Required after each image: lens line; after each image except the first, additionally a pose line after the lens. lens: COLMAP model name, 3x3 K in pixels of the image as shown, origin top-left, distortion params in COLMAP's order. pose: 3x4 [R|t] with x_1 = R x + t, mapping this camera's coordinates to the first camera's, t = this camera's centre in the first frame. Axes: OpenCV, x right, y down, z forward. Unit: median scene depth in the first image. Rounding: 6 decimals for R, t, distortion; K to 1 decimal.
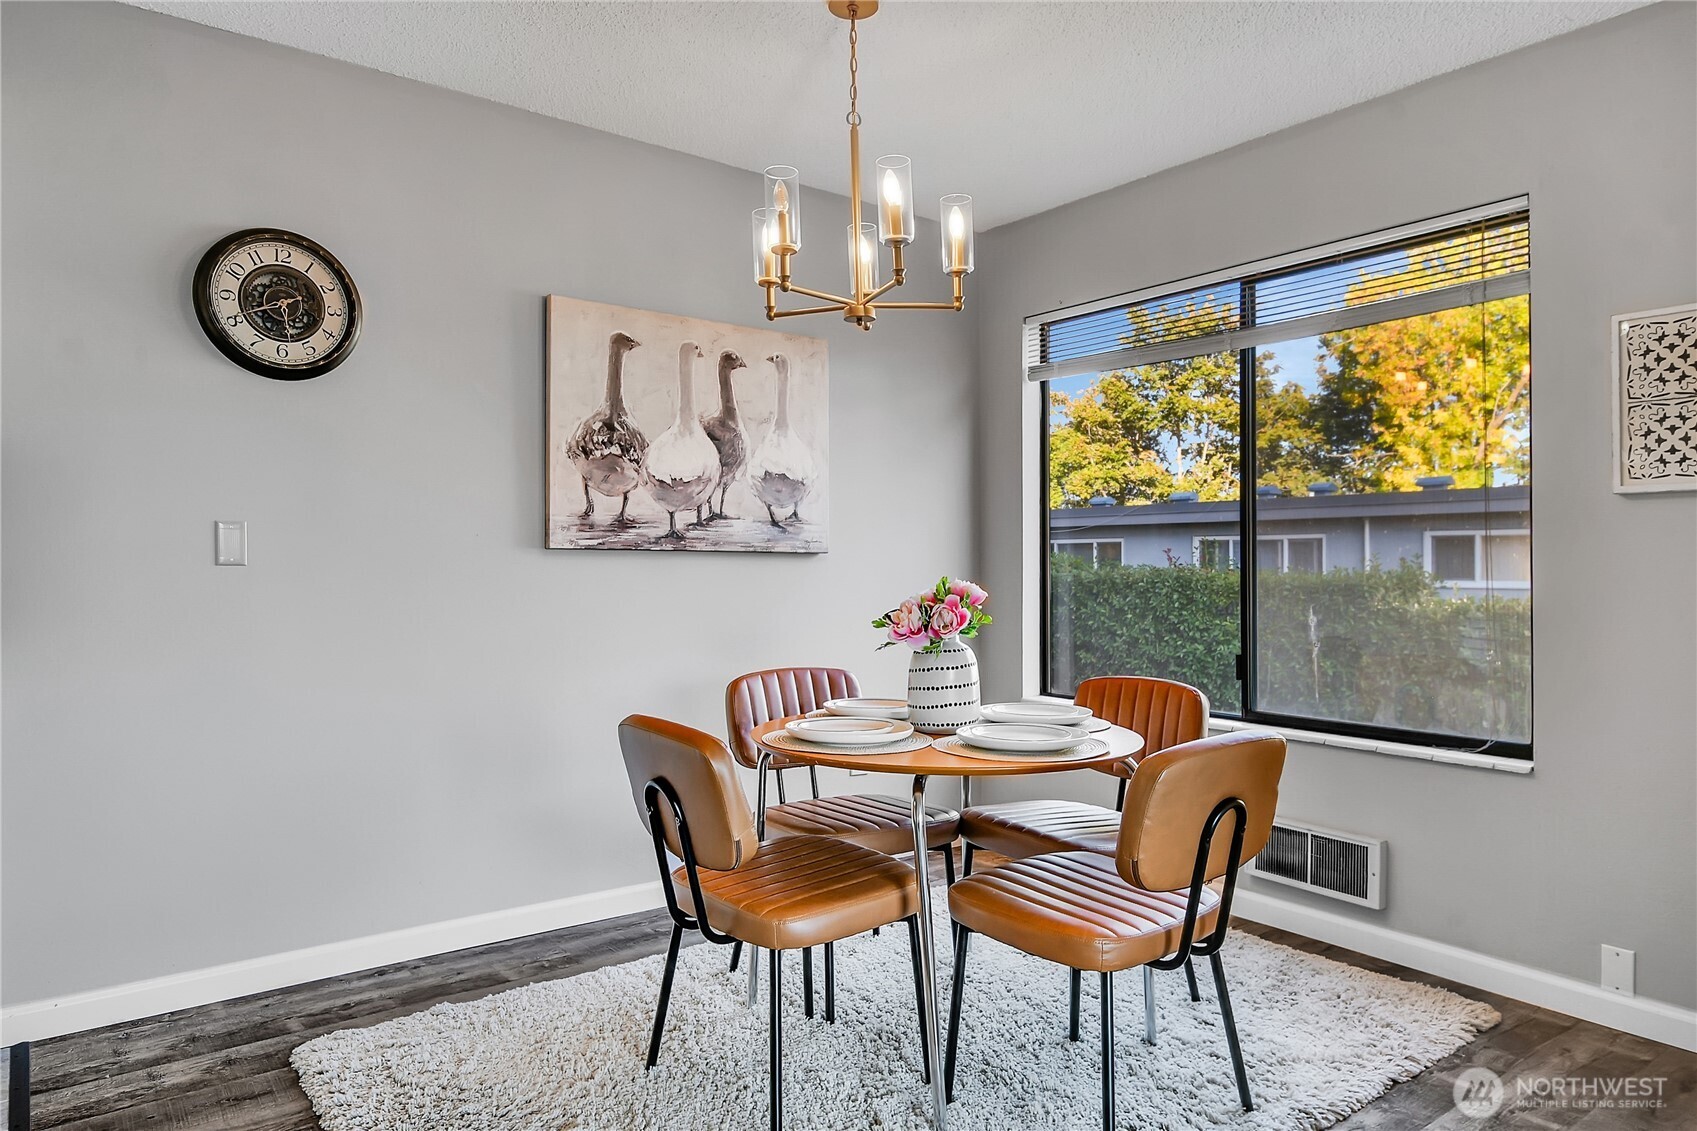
lens RADIAL K [[1073.1, 0, 853.6], [0, 1073.1, 564.1], [0, 0, 1]] dist [0.008874, -0.009250]
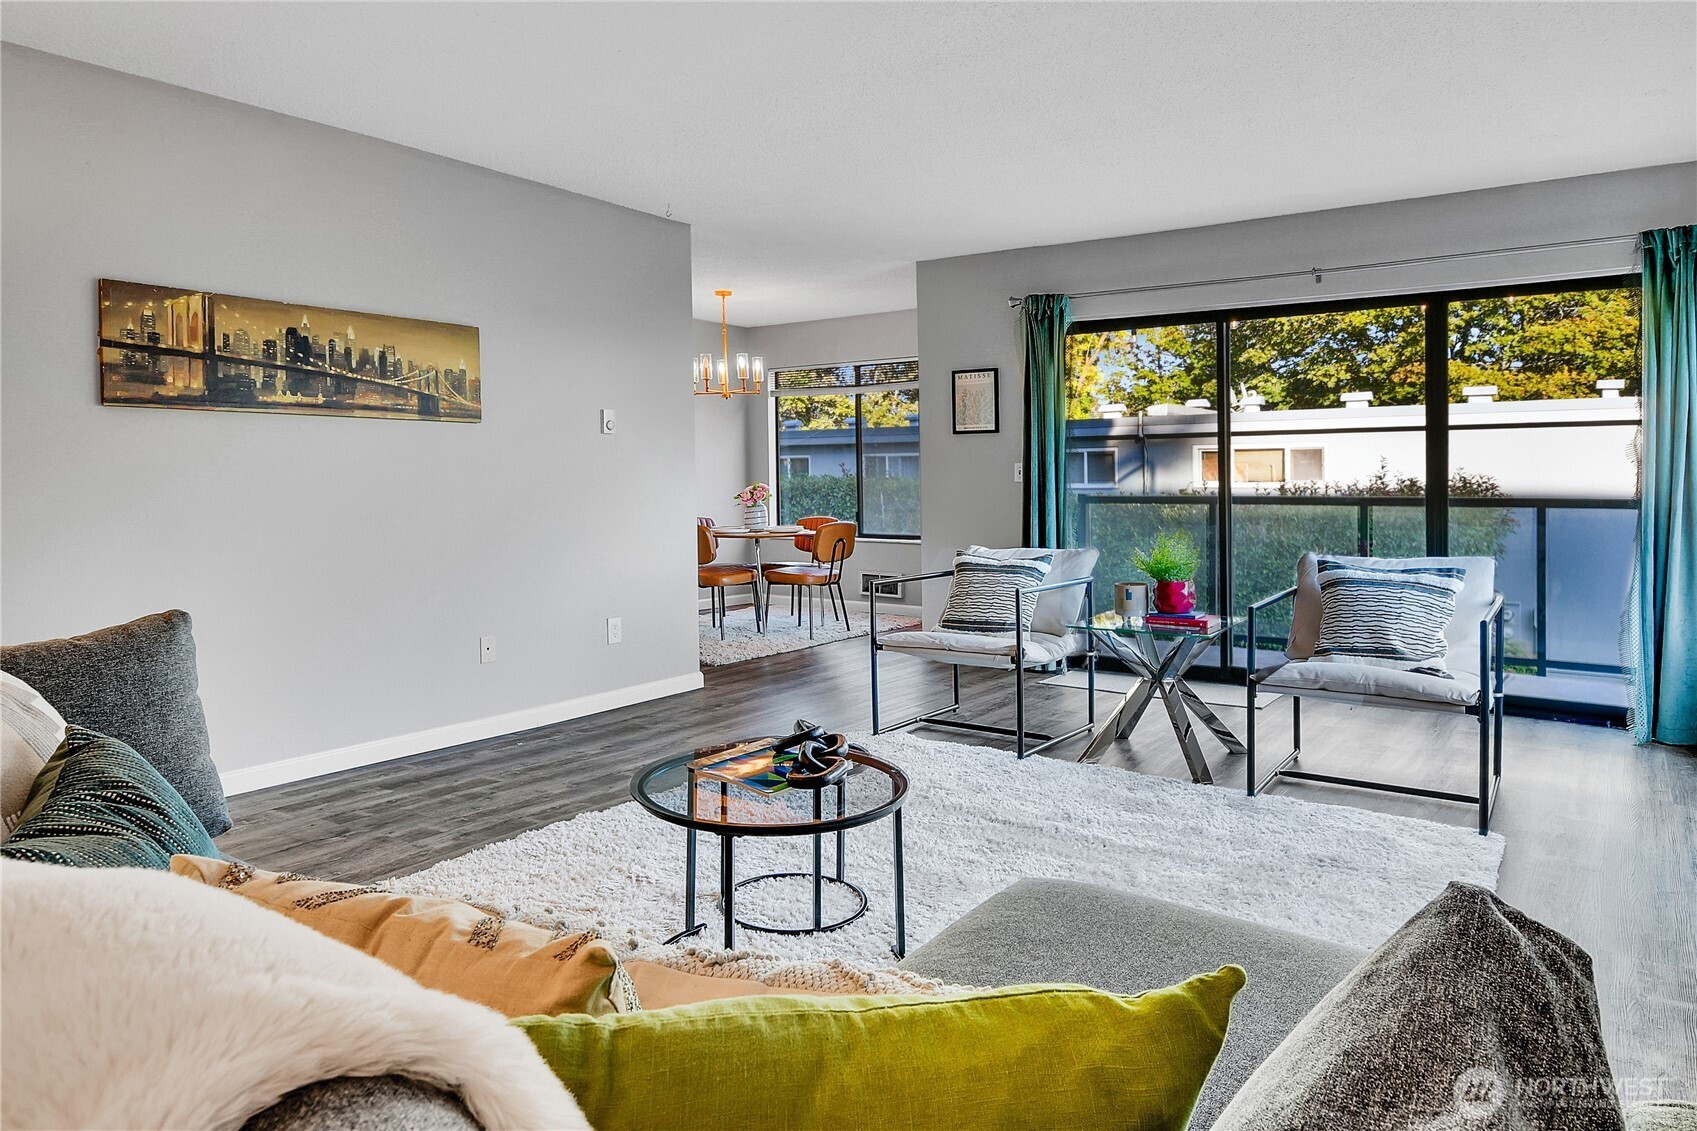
lens RADIAL K [[1073.1, 0, 847.1], [0, 1073.1, 560.5], [0, 0, 1]] dist [0.008874, -0.009250]
pose [[0.960648, -0.033555, 0.275733, -0.080518], [0.011667, 0.996675, 0.080644, -0.001264], [-0.277522, -0.074253, 0.957846, -0.315174]]
